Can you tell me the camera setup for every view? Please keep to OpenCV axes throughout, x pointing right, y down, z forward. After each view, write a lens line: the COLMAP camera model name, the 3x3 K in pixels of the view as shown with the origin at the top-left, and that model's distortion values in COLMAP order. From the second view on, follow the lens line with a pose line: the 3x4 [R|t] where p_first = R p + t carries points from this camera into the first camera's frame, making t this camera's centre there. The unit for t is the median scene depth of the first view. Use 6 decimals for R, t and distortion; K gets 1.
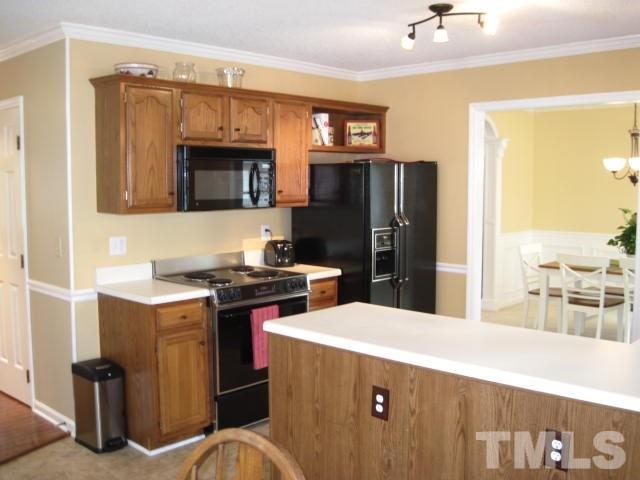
lens RADIAL K [[668.0, 0, 329.9], [0, 668.0, 241.5], [0, 0, 1]] dist [-0.091734, 0.019277]
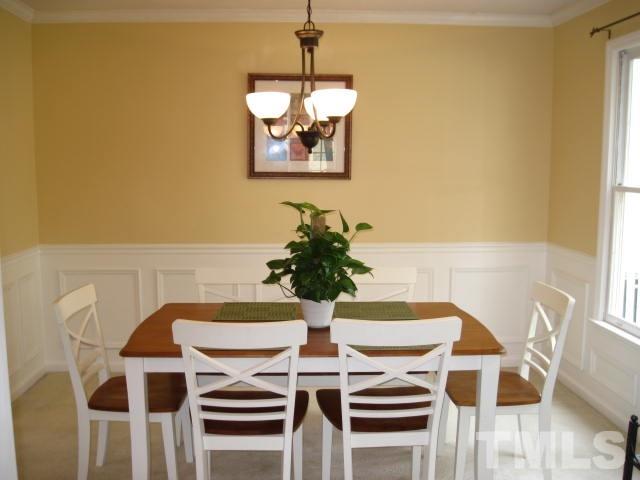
lens RADIAL K [[668.0, 0, 329.9], [0, 668.0, 241.5], [0, 0, 1]] dist [-0.091734, 0.019277]
pose [[0.686748, -0.062968, 0.724163, 0.159515], [0.058990, 0.997783, 0.030819, -0.044740], [-0.724498, 0.021554, 0.688940, 0.825987]]
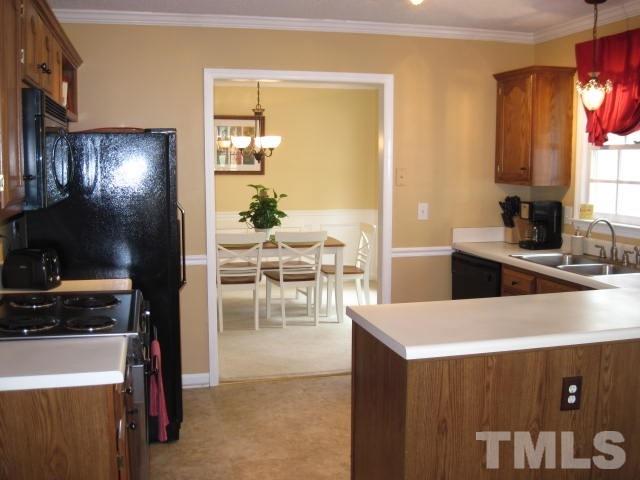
lens RADIAL K [[668.0, 0, 329.9], [0, 668.0, 241.5], [0, 0, 1]] dist [-0.091734, 0.019277]
pose [[0.521966, -0.099722, 0.847117, -0.474750], [0.075624, 0.994642, 0.070491, -0.033256], [-0.849607, 0.027268, 0.526711, 0.437990]]
